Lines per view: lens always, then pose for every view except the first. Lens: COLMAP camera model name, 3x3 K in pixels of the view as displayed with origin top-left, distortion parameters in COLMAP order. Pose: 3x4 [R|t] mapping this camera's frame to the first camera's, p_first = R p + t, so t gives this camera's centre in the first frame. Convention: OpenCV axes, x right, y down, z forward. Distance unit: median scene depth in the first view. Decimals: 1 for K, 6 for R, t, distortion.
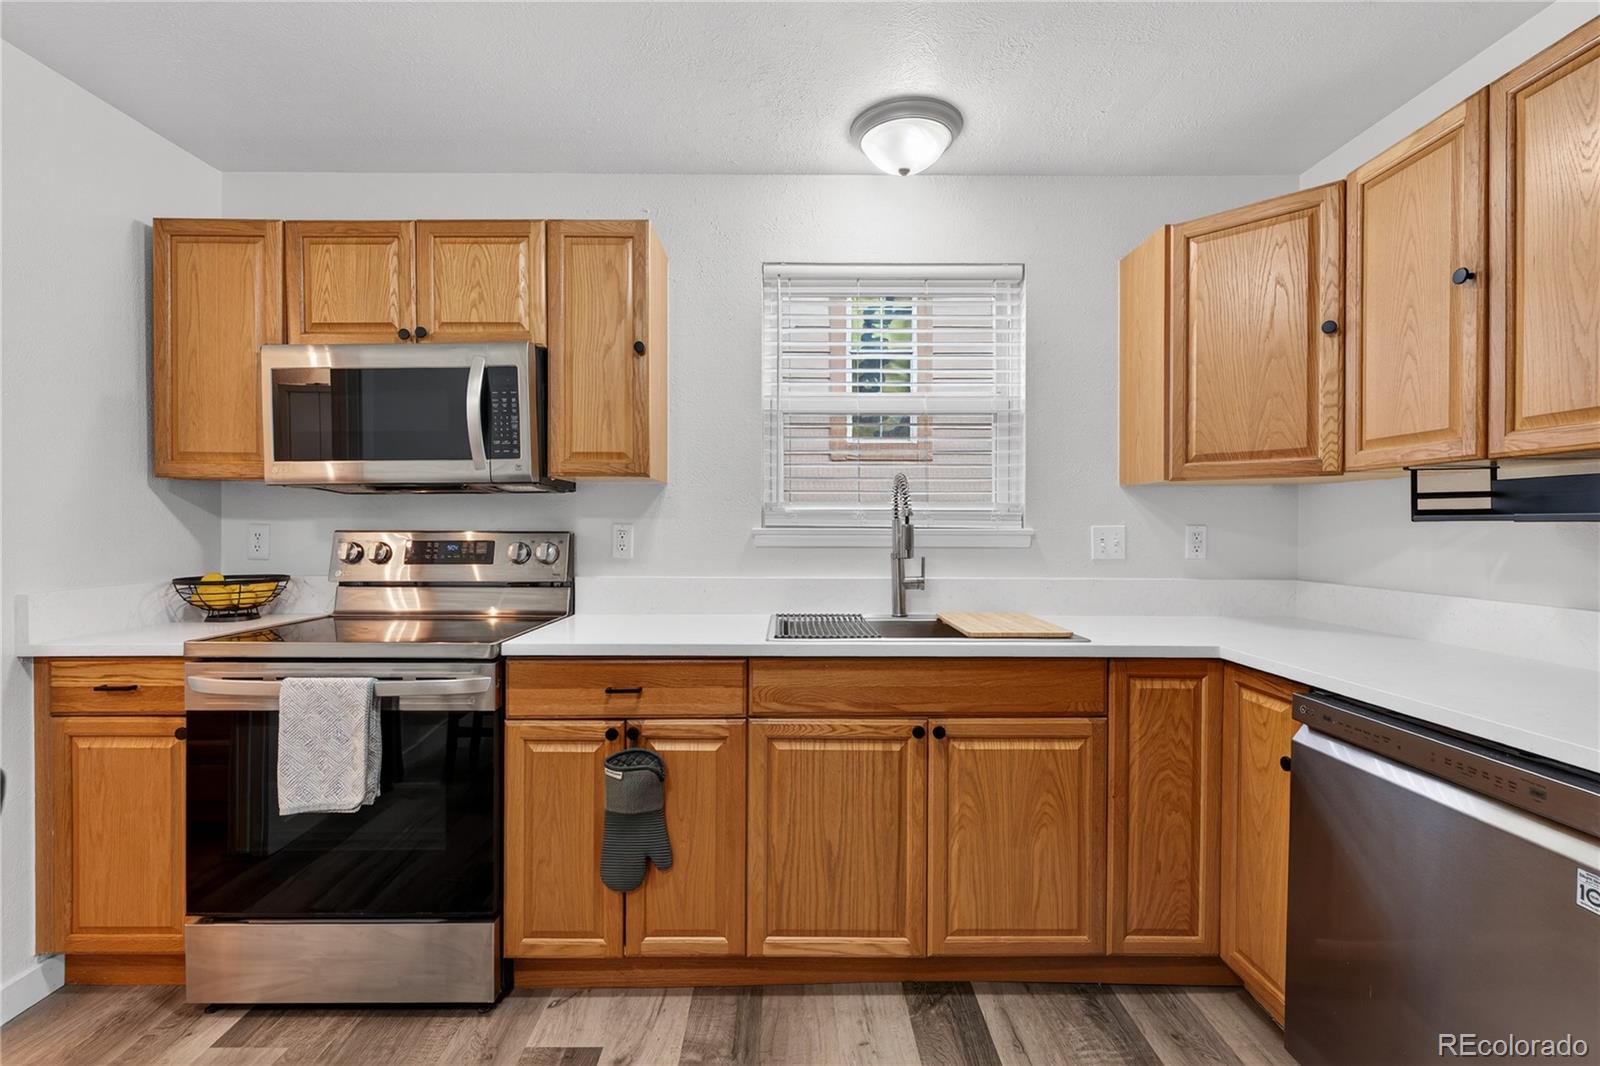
lens RADIAL K [[736.4, 0, 800.0], [0, 736.4, 533.0], [0, 0, 1]] dist [0.000863, 0.000339]
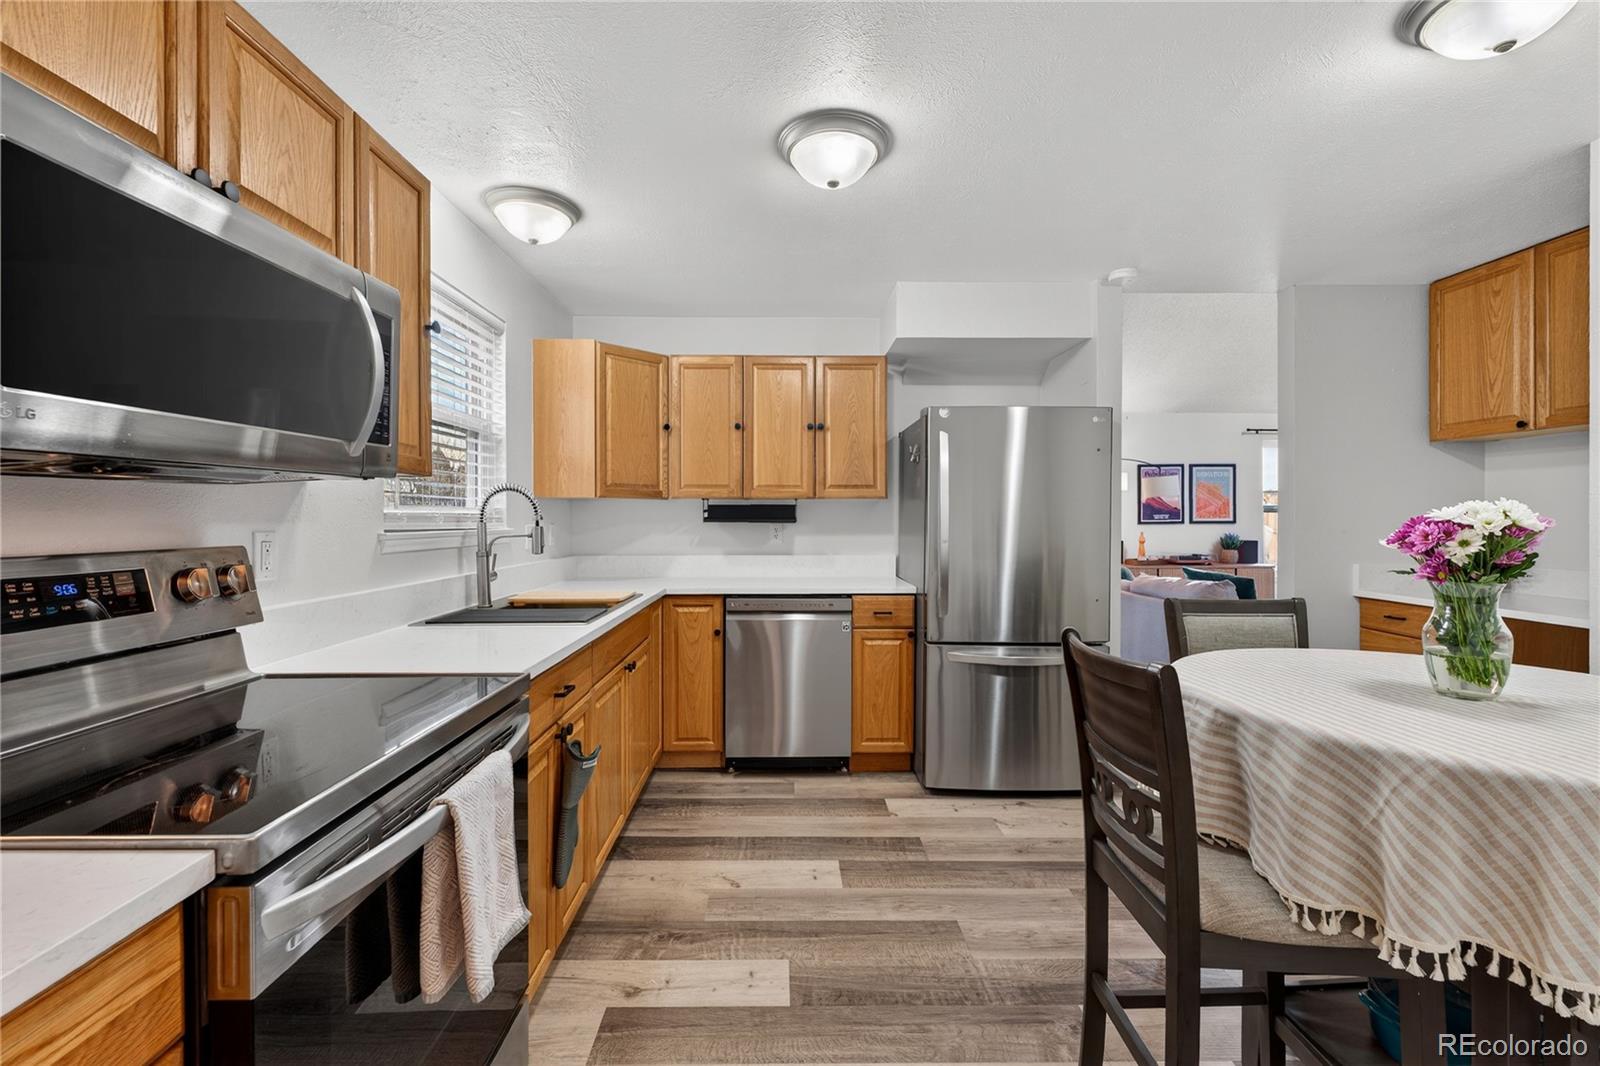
lens RADIAL K [[666.5, 0, 800.0], [0, 666.5, 533.0], [0, 0, 1]] dist [0.000550, 0.000037]
pose [[-0.005285, -0.024582, 0.999684, -1.129199], [0.013187, 0.999609, 0.024650, -0.026889], [-0.999899, 0.013313, -0.004959, 0.642176]]
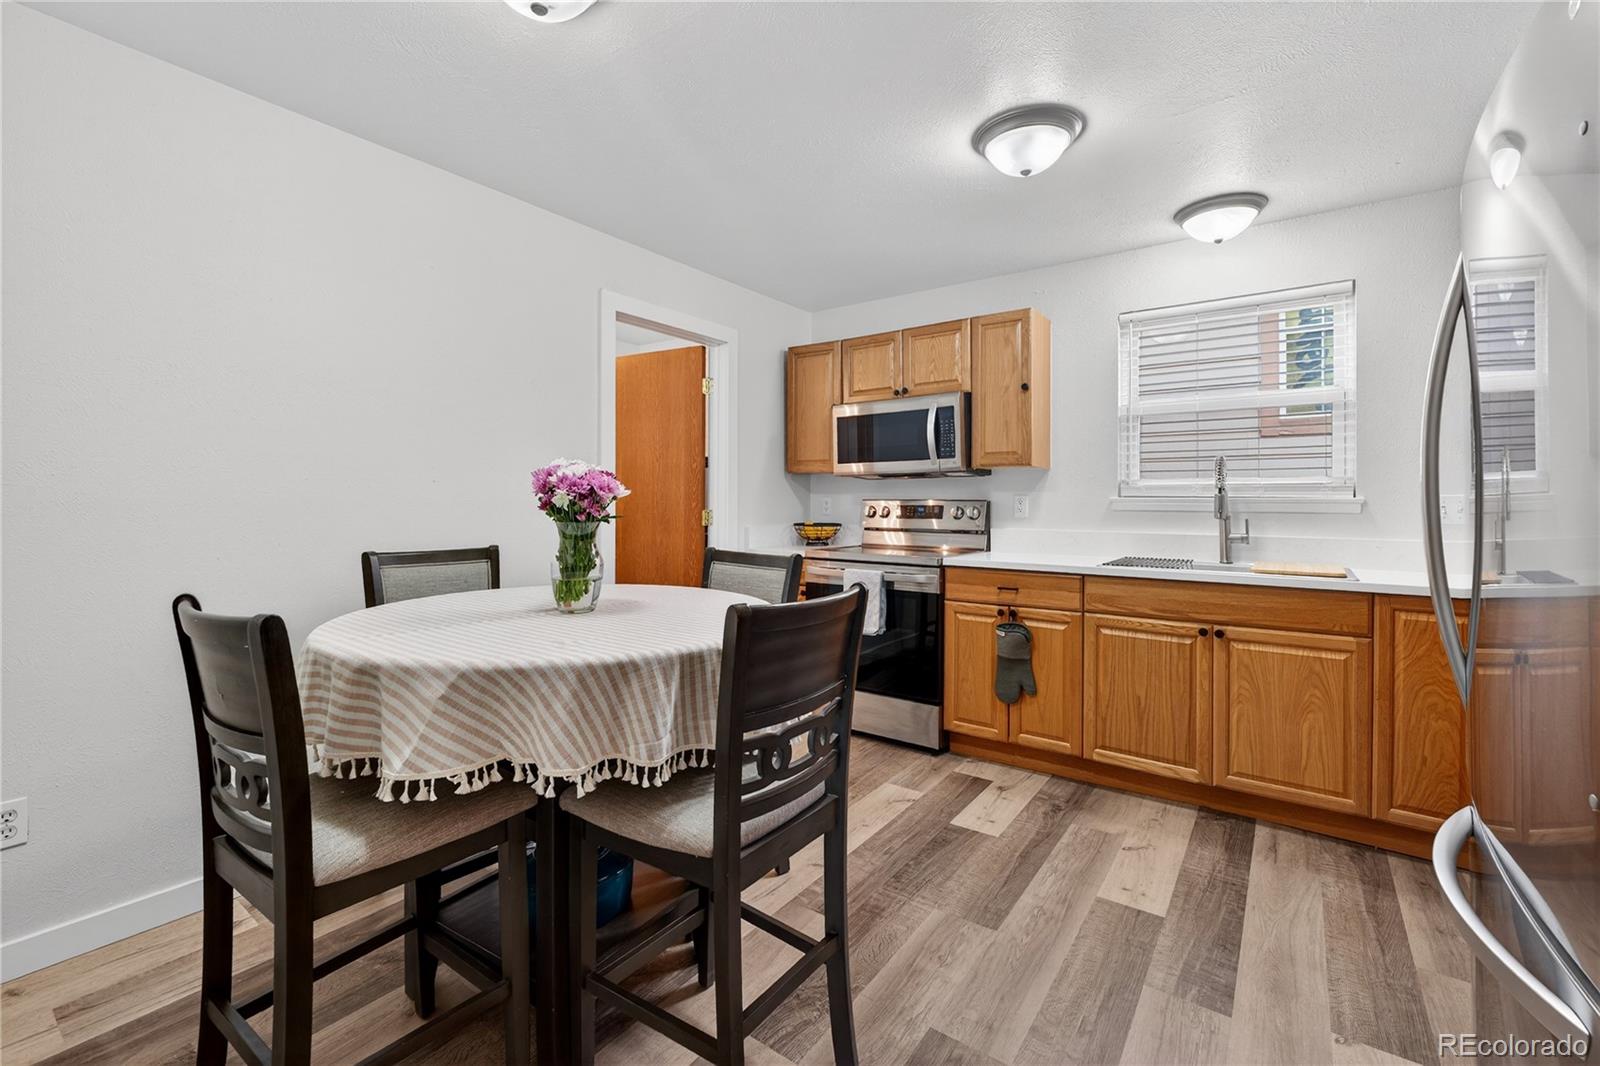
lens RADIAL K [[695.1, 0, 789.0], [0, 695.1, 494.0], [0, 0, 1]] dist [0.001383, 0.000217]
pose [[0.801831, -0.005996, -0.597521, 0.325727], [-0.006644, 0.999798, -0.018949, 0.021478], [0.597514, 0.019164, 0.801629, -0.630535]]
